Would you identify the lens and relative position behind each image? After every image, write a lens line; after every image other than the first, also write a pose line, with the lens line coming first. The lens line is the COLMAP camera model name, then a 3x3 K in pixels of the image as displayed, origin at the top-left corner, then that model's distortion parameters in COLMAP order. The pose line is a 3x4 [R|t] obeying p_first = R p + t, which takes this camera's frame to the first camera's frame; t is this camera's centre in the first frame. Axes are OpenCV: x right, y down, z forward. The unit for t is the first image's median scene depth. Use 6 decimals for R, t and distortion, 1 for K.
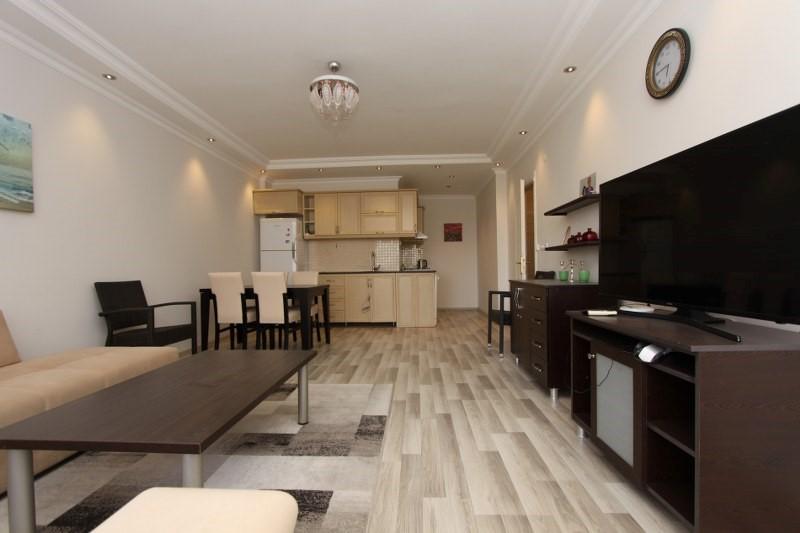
lens RADIAL K [[367.0, 0, 398.8], [0, 367.0, 270.2], [0, 0, 1]] dist [-0.014180, 0.000303]
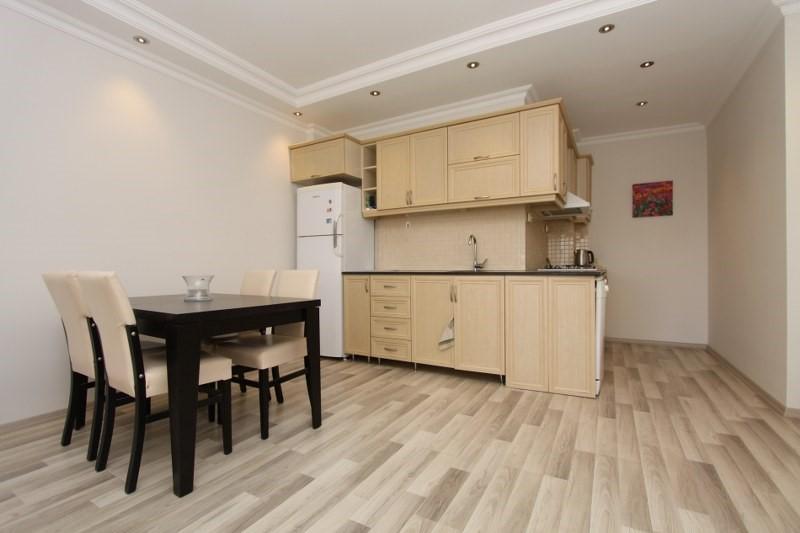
lens RADIAL K [[367.0, 0, 398.8], [0, 367.0, 270.2], [0, 0, 1]] dist [-0.014180, 0.000303]
pose [[0.891088, 0.014594, -0.453595, 0.064355], [-0.011272, 0.999886, 0.010025, -0.001686], [0.453690, -0.003820, 0.891152, 0.380077]]
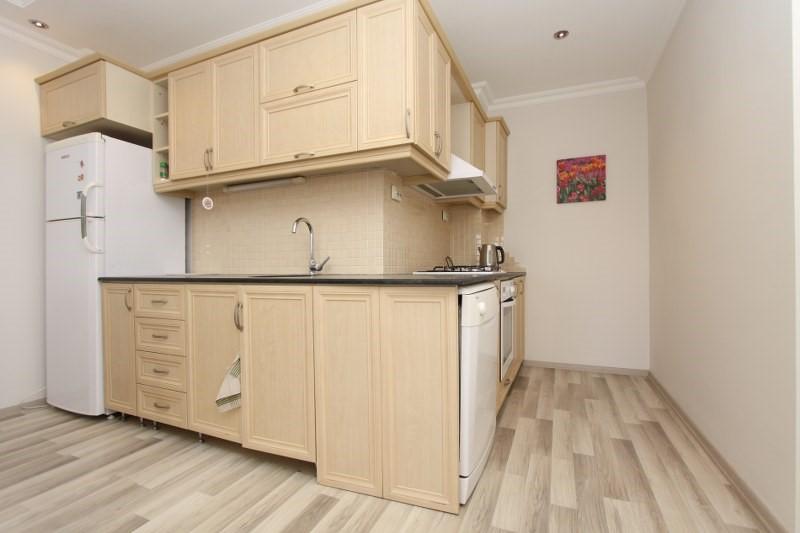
lens RADIAL K [[367.0, 0, 398.8], [0, 367.0, 270.2], [0, 0, 1]] dist [-0.014180, 0.000303]
pose [[0.935023, 0.011138, -0.354412, 0.109306], [-0.009640, 0.999936, 0.005993, -0.003651], [0.354456, -0.002187, 0.935070, 0.579531]]
